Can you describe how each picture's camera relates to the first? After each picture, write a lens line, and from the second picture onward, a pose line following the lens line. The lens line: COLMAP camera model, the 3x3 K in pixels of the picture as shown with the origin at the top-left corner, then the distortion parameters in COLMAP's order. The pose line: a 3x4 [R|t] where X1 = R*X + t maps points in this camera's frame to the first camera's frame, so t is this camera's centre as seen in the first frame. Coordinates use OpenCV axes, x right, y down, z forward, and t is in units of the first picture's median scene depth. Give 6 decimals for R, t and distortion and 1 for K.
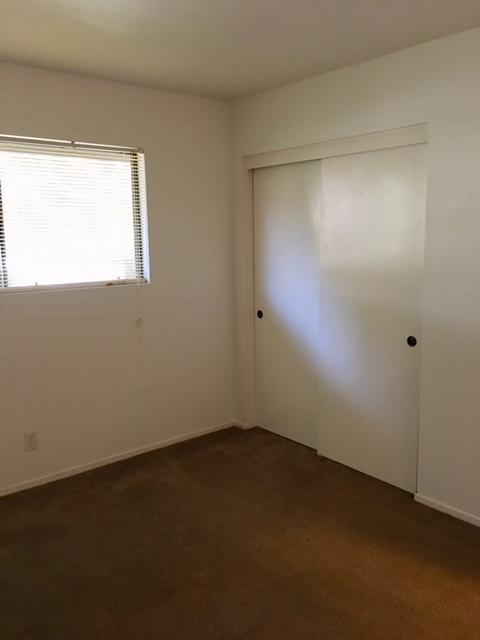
lens RADIAL K [[538.9, 0, 240.0], [0, 538.9, 320.0], [0, 0, 1]] dist [0.008156, 0.003039]
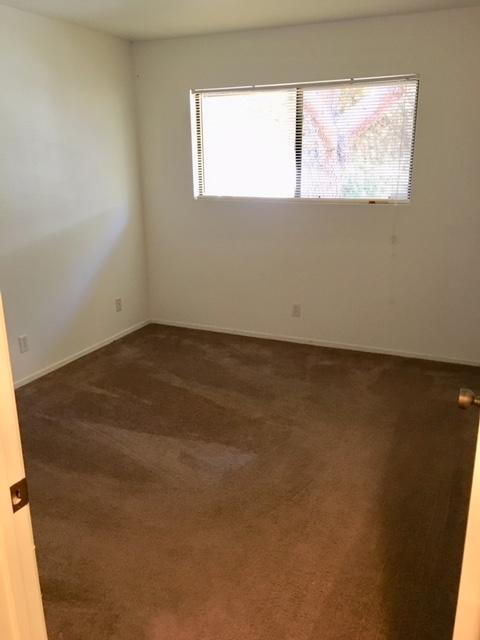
lens RADIAL K [[538.9, 0, 240.0], [0, 538.9, 320.0], [0, 0, 1]] dist [0.008156, 0.003039]
pose [[0.431215, 0.276958, -0.858690, 0.710890], [-0.127465, 0.960876, 0.245906, -0.072468], [0.893200, 0.003415, 0.449646, 0.220520]]
